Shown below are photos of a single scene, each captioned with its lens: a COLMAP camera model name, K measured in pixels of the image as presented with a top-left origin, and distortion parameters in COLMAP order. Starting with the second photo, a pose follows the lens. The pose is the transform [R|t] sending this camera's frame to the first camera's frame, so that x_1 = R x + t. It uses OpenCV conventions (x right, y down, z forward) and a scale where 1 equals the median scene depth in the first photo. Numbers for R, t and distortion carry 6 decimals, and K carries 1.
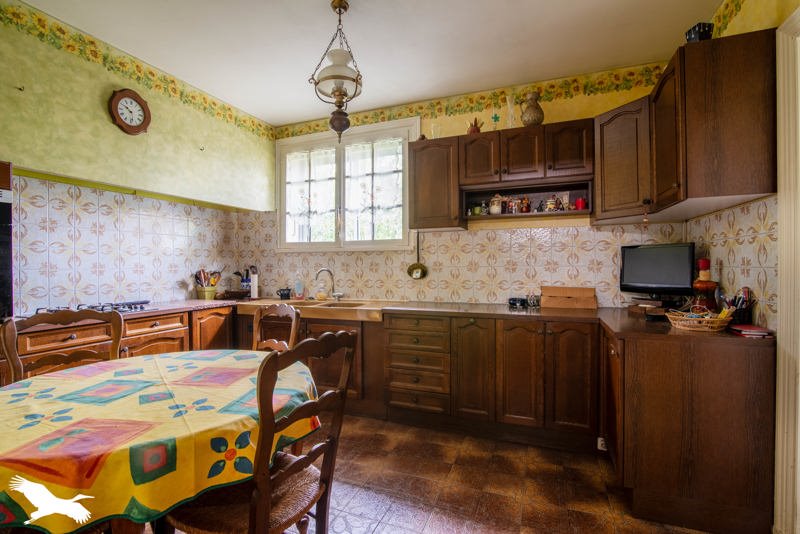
lens RADIAL K [[364.3, 0, 404.6], [0, 364.3, 261.2], [0, 0, 1]] dist [0.000130, 0.000276]
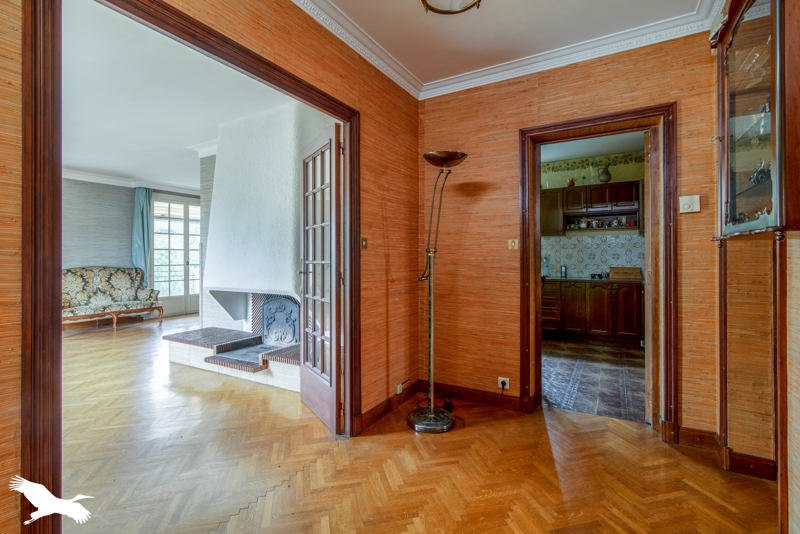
lens RADIAL K [[364.3, 0, 401.0], [0, 364.3, 251.8], [0, 0, 1]] dist [0.000130, 0.000276]
pose [[0.986852, -0.000644, -0.161626, -0.375413], [-0.000192, 0.999987, -0.005155, 0.001404], [0.161627, 0.005118, 0.986839, -1.003121]]
